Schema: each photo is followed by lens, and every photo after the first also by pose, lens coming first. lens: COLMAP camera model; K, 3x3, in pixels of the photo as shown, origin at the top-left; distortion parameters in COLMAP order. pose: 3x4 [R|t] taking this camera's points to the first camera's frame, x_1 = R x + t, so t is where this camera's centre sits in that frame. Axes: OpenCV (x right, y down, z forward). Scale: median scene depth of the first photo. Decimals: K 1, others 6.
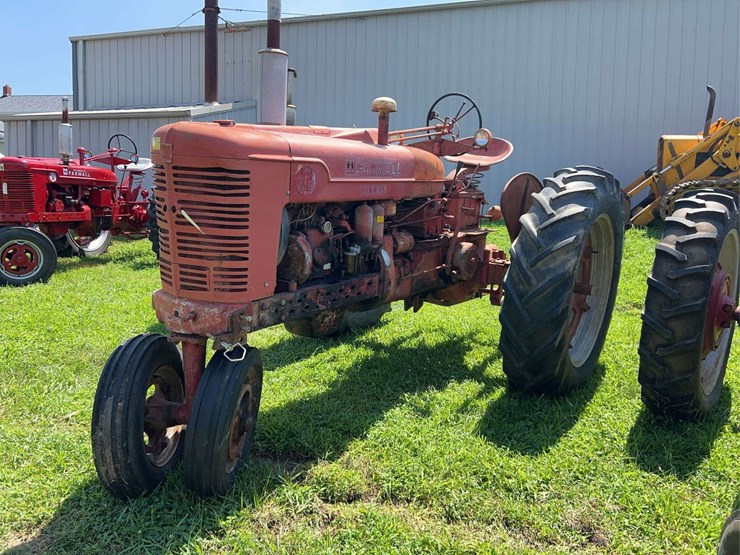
lens RADIAL K [[558.4, 0, 365.5], [0, 558.4, 277.9], [0, 0, 1]] dist [0.046719, -0.052099]
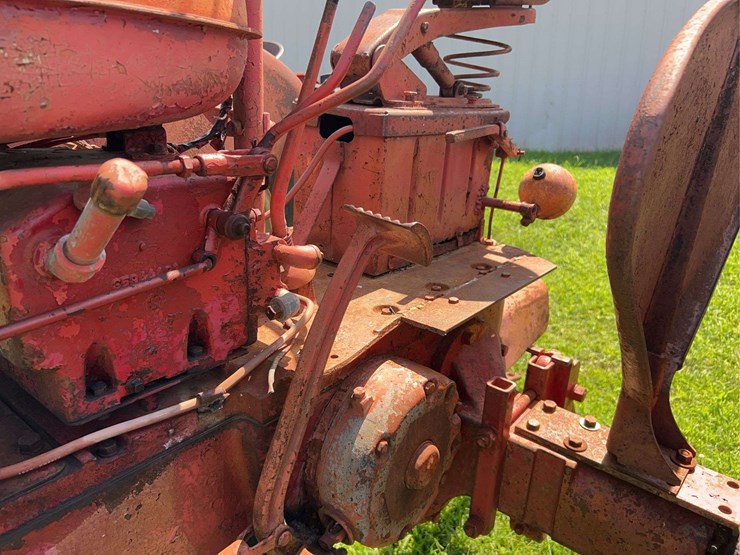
lens RADIAL K [[560.2, 0, 370.0], [0, 560.2, 277.5], [0, 0, 1]] dist [0.088442, -0.112917]
pose [[0.998591, 0.023831, -0.047412, 0.224878], [-0.016967, 0.989972, 0.140240, -0.155440], [0.050278, -0.139238, 0.988982, 1.004985]]
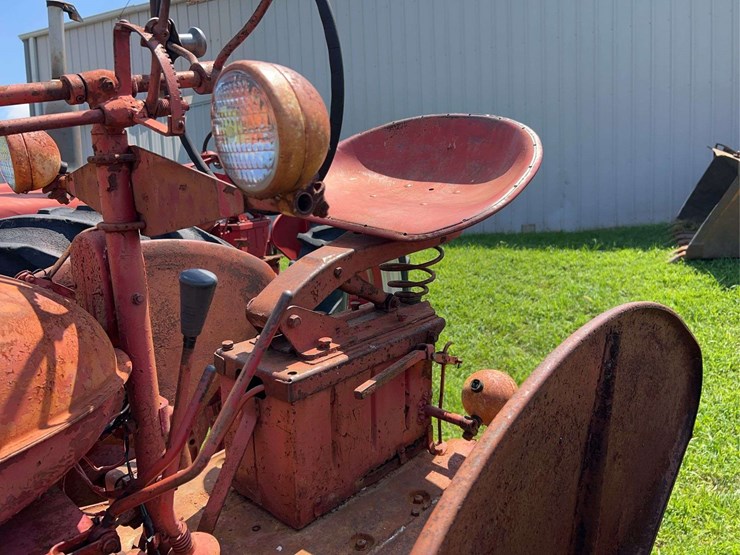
lens RADIAL K [[558.4, 0, 365.5], [0, 558.4, 277.9], [0, 0, 1]] dist [0.046719, -0.052099]
pose [[0.990953, -0.049733, -0.124656, 0.293775], [0.052242, 0.998491, 0.016939, -0.252389], [0.123626, -0.023298, 0.992055, 1.019753]]
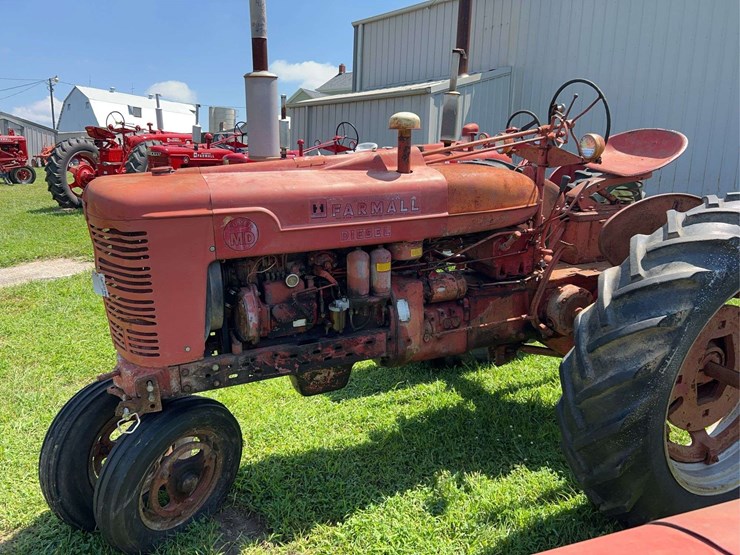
lens RADIAL K [[558.4, 0, 365.5], [0, 558.4, 277.9], [0, 0, 1]] dist [0.046719, -0.052099]
pose [[0.857248, 0.094440, -0.506169, 0.401099], [-0.057796, 0.994472, 0.087663, -0.153423], [0.511650, -0.045894, 0.857967, 0.280388]]
